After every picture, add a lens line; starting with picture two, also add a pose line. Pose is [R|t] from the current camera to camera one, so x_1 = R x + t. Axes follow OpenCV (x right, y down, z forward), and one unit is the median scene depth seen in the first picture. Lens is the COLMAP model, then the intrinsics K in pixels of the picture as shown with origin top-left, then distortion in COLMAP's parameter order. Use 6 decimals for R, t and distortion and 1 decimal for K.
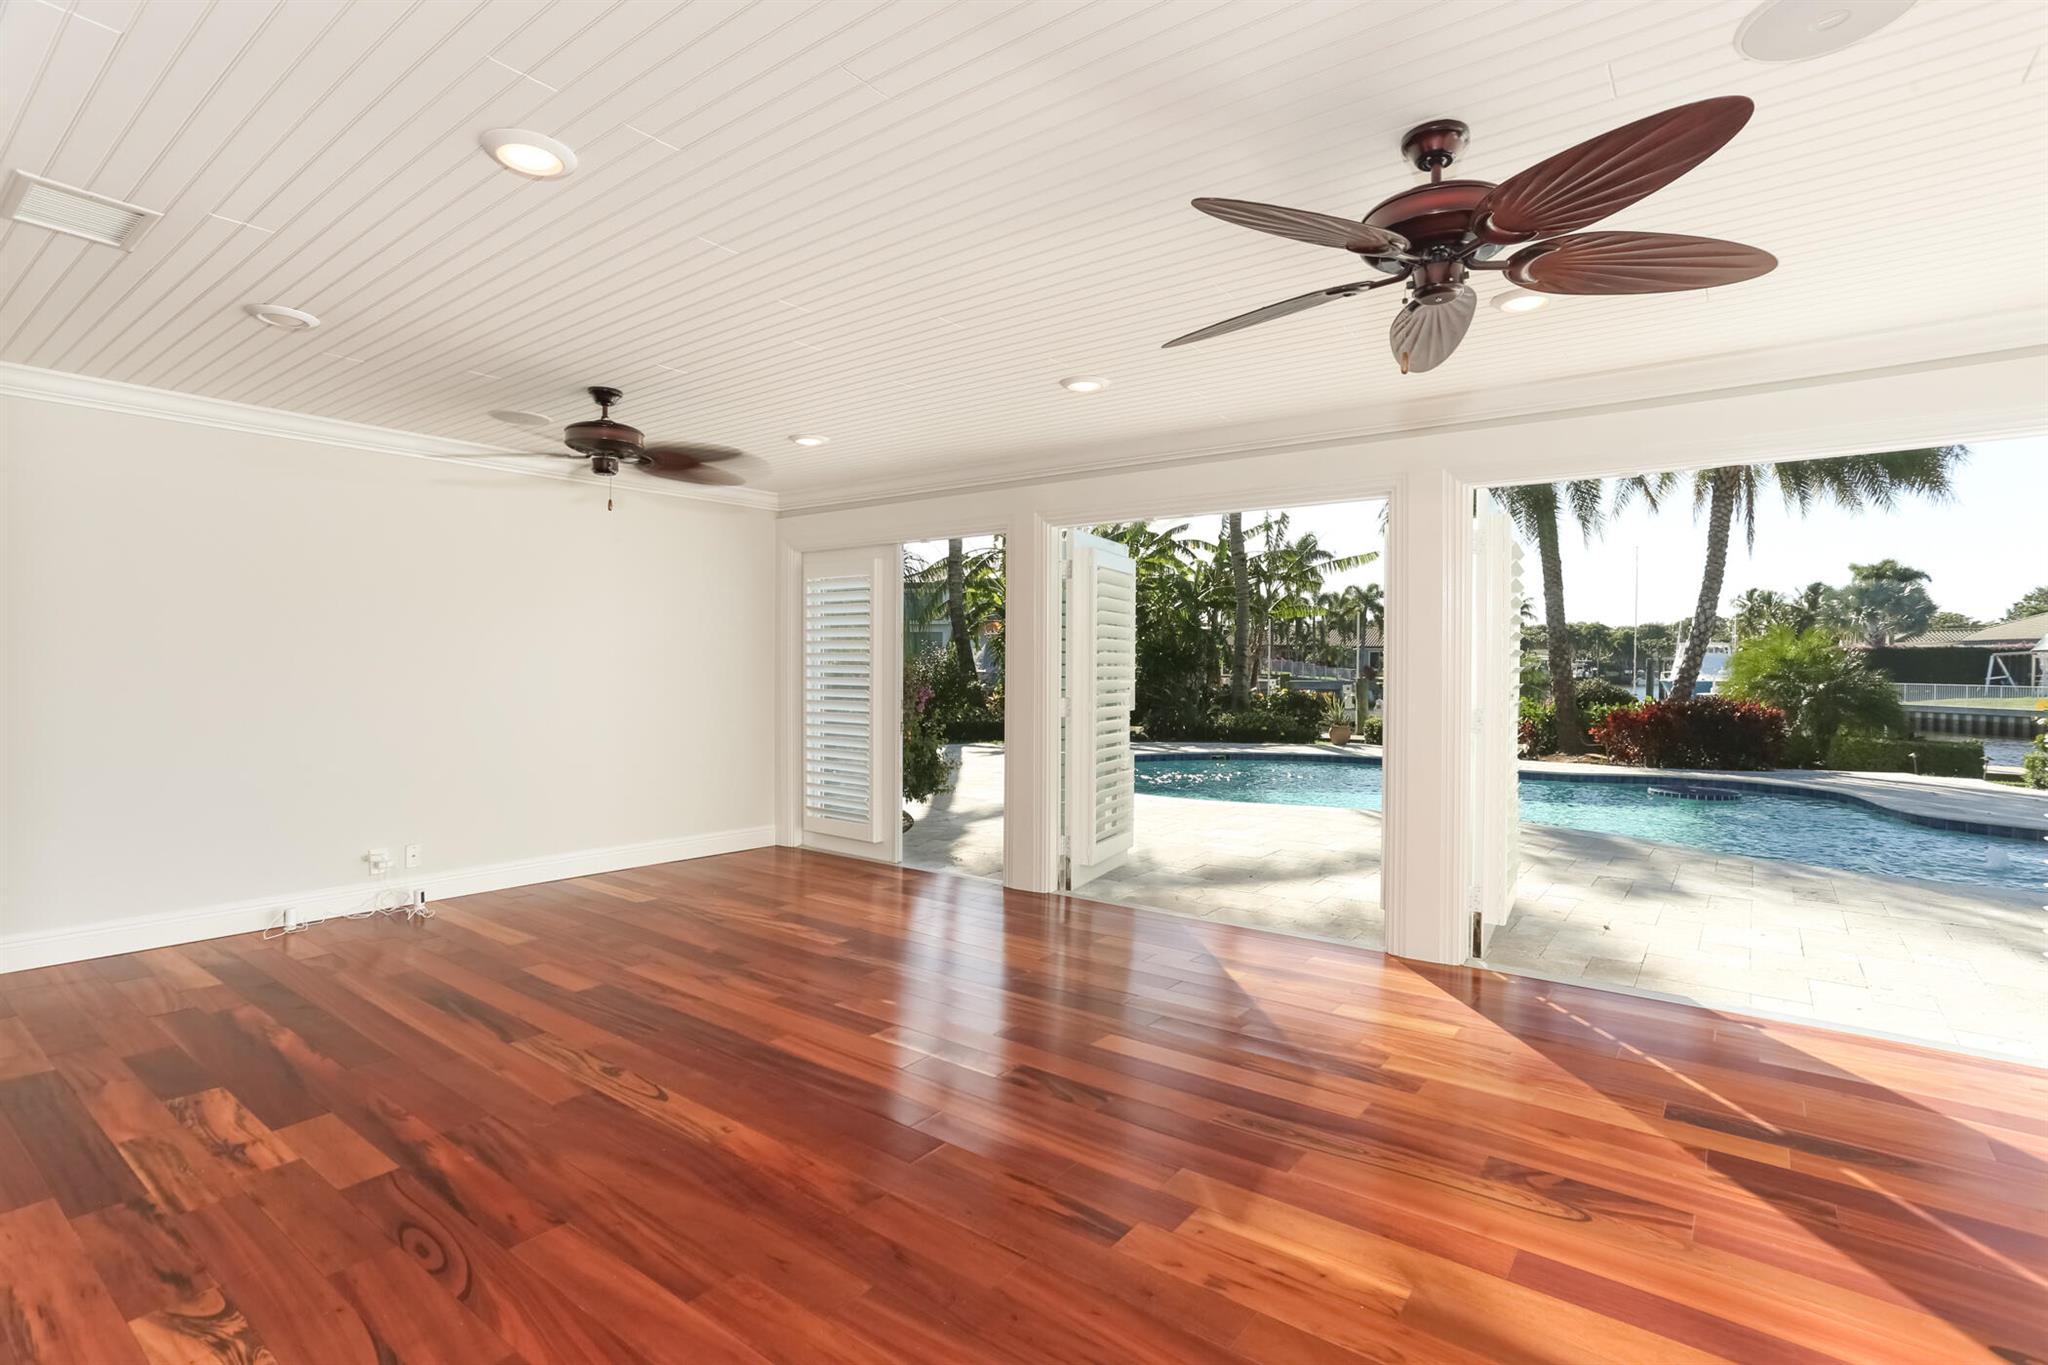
lens RADIAL K [[988.4, 0, 1024.2], [0, 988.4, 680.0], [0, 0, 1]] dist [-0.035790, 0.021028]
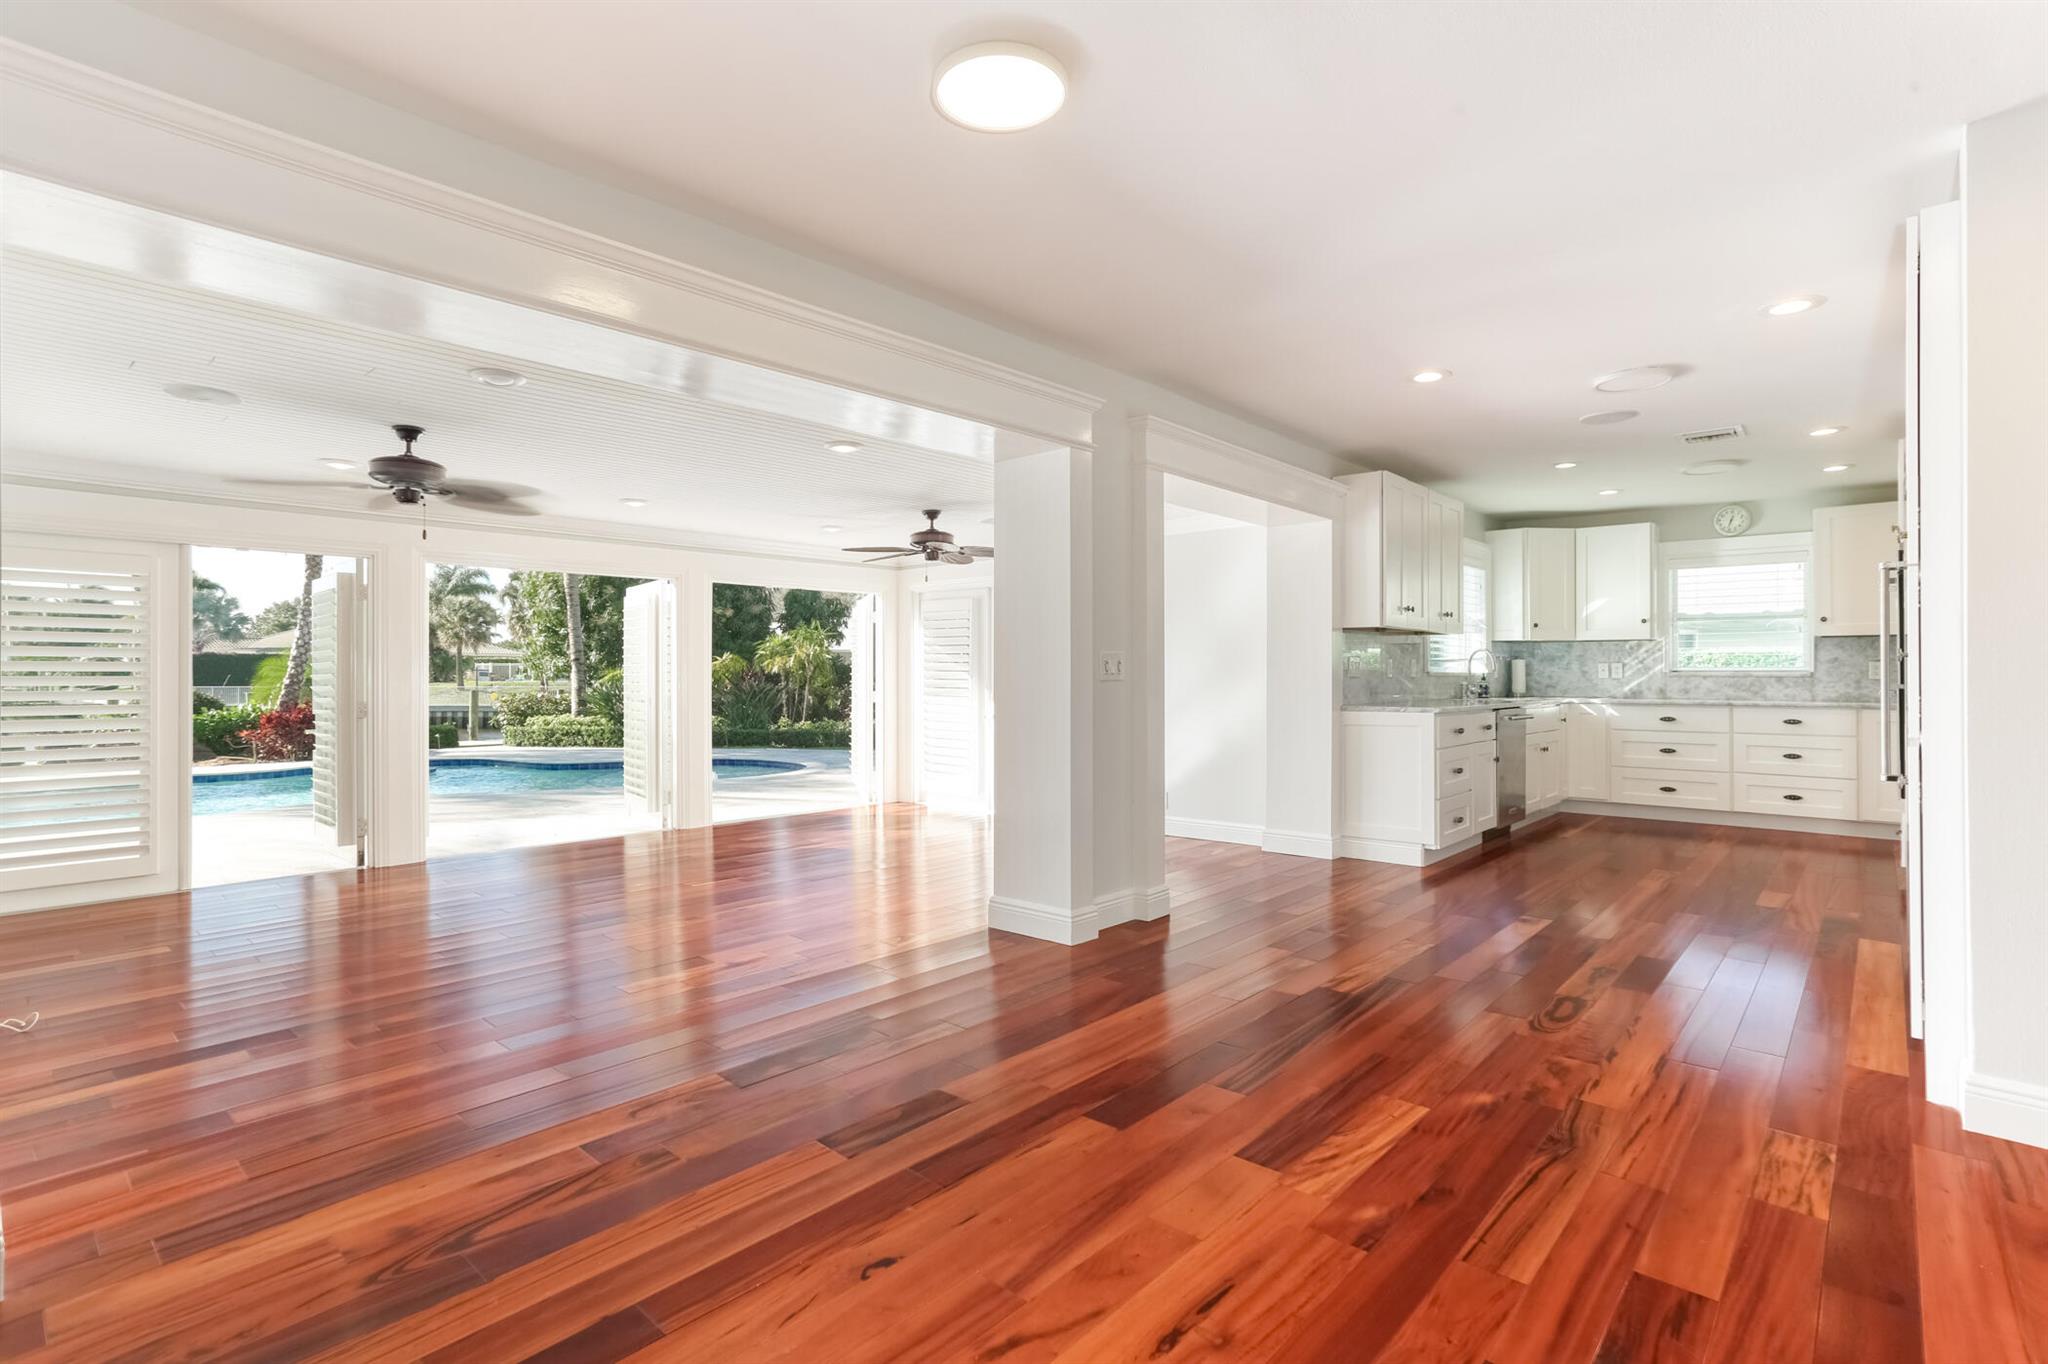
lens RADIAL K [[988.4, 0, 1033.2], [0, 988.4, 670.4], [0, 0, 1]] dist [-0.035790, 0.021028]
pose [[0.073283, -0.004699, 0.997300, -0.934840], [0.019153, 0.999811, 0.003303, -0.007353], [-0.997127, 0.018859, 0.073360, 0.135113]]
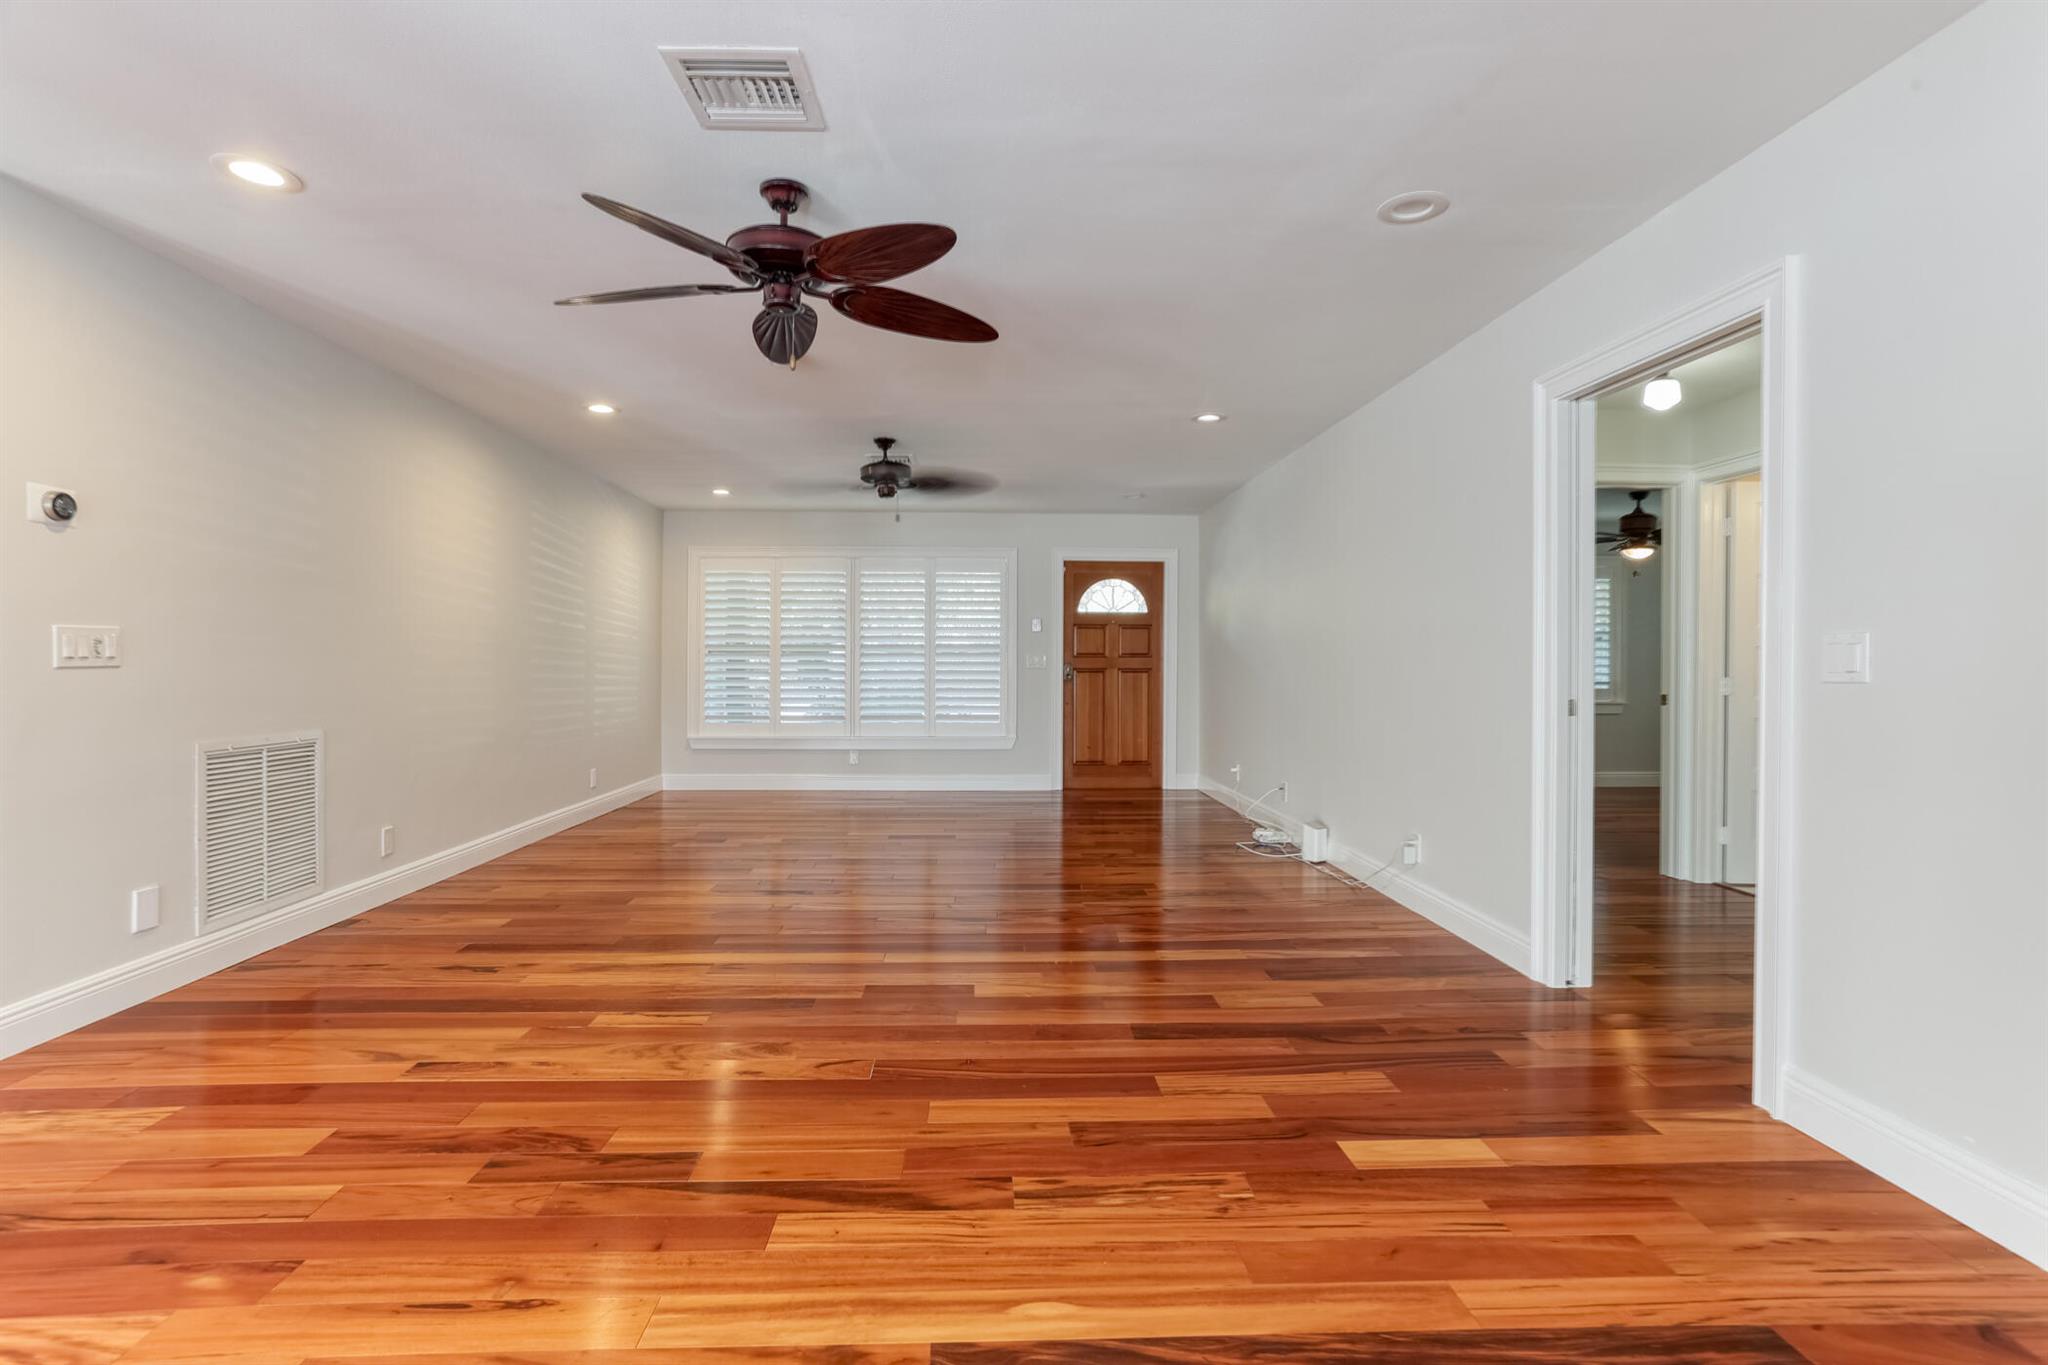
lens RADIAL K [[988.4, 0, 1003.6], [0, 988.4, 672.4], [0, 0, 1]] dist [-0.035790, 0.021028]
pose [[-0.771605, -0.003503, -0.636092, -0.608453], [-0.021234, 0.999569, 0.020253, -0.011062], [0.635747, 0.029134, -0.771347, 0.405710]]
